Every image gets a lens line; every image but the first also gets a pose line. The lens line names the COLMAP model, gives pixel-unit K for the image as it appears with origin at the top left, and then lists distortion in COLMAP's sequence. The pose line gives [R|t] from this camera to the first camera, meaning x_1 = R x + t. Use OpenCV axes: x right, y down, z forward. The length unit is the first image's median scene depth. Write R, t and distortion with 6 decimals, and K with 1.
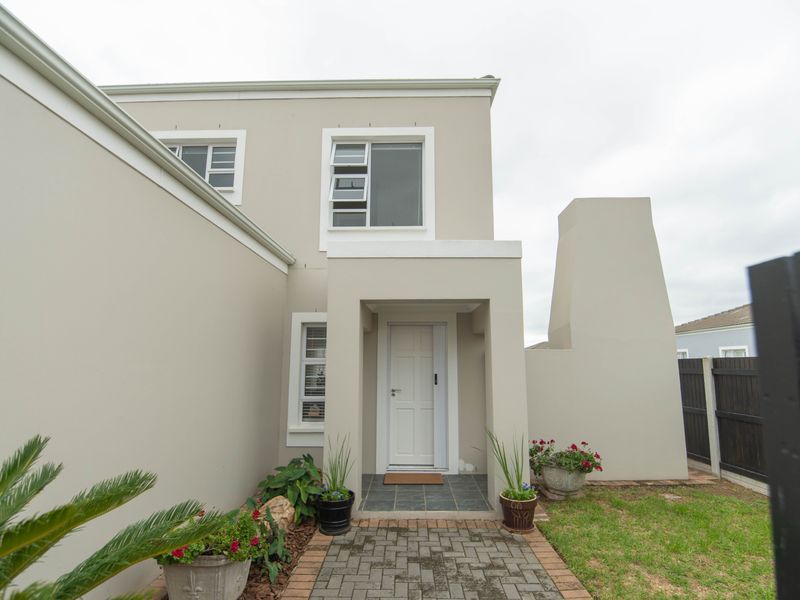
lens RADIAL K [[402.0, 0, 402.4], [0, 402.0, 307.9], [0, 0, 1]] dist [-0.015151, -0.001022]
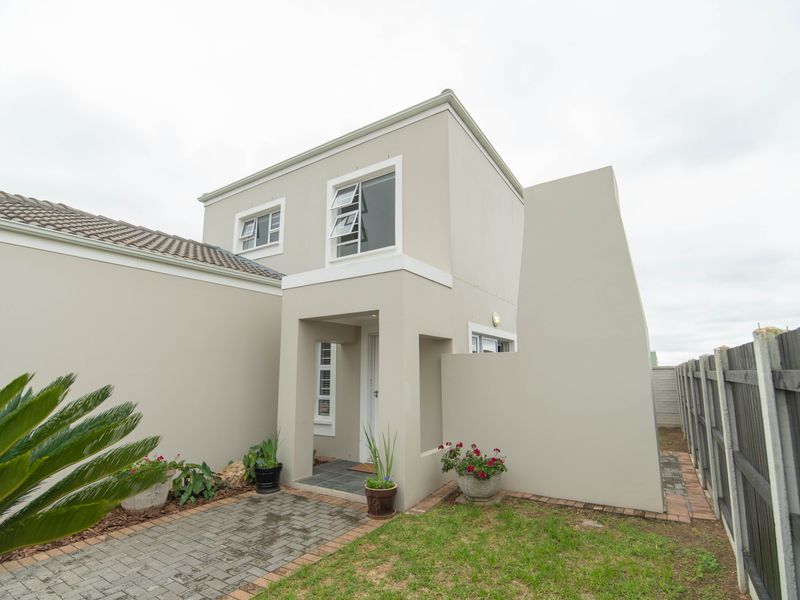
lens RADIAL K [[402.0, 0, 402.4], [0, 402.0, 307.9], [0, 0, 1]] dist [-0.015151, -0.001022]
pose [[0.846103, -0.090183, -0.525334, 0.631996], [0.078294, 0.995920, -0.044866, 0.021198], [0.527237, -0.003169, 0.849712, 0.056702]]
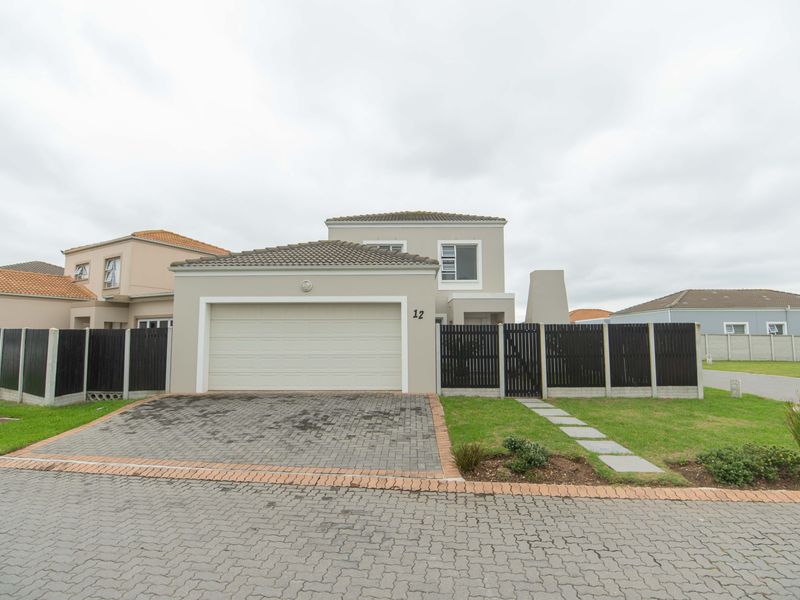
lens RADIAL K [[402.0, 0, 402.4], [0, 402.0, 307.9], [0, 0, 1]] dist [-0.015151, -0.001022]
pose [[0.999921, -0.001618, -0.012455, -0.400028], [0.002888, 0.994719, 0.102599, -0.290323], [0.012223, -0.102627, 0.994645, -1.614093]]
